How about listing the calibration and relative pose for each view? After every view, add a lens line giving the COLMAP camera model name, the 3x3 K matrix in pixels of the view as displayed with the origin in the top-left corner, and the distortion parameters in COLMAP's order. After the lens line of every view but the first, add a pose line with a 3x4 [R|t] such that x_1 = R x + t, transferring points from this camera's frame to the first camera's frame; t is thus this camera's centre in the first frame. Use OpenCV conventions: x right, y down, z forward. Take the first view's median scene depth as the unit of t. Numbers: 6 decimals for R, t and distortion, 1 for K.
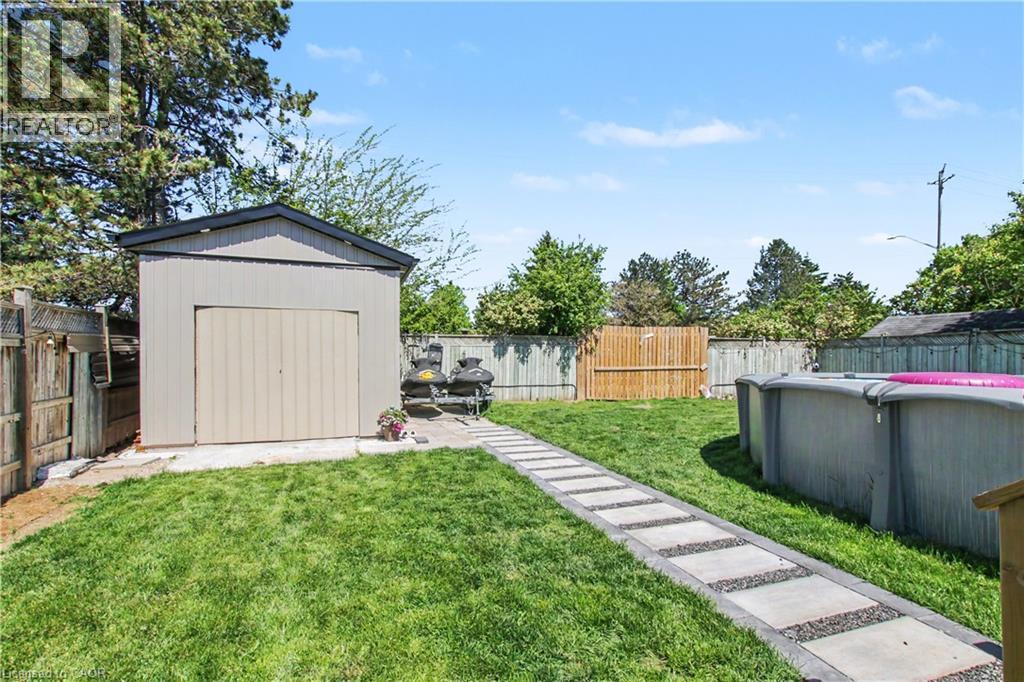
lens RADIAL K [[488.7, 0, 510.6], [0, 488.7, 352.3], [0, 0, 1]] dist [0.001758, 0.000793]
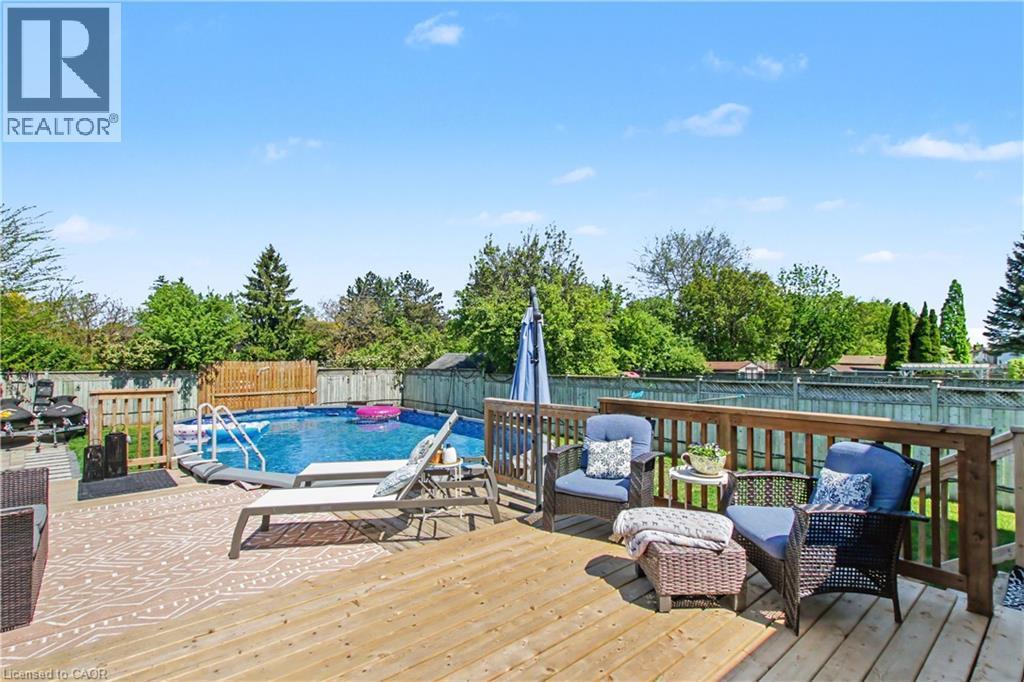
lens RADIAL K [[488.7, 0, 510.6], [0, 488.7, 352.3], [0, 0, 1]] dist [0.001758, 0.000793]
pose [[0.911312, 0.002095, 0.411711, 0.349366], [-0.004598, 0.999976, 0.005090, -0.087812], [-0.411691, -0.006532, 0.911300, -0.473532]]
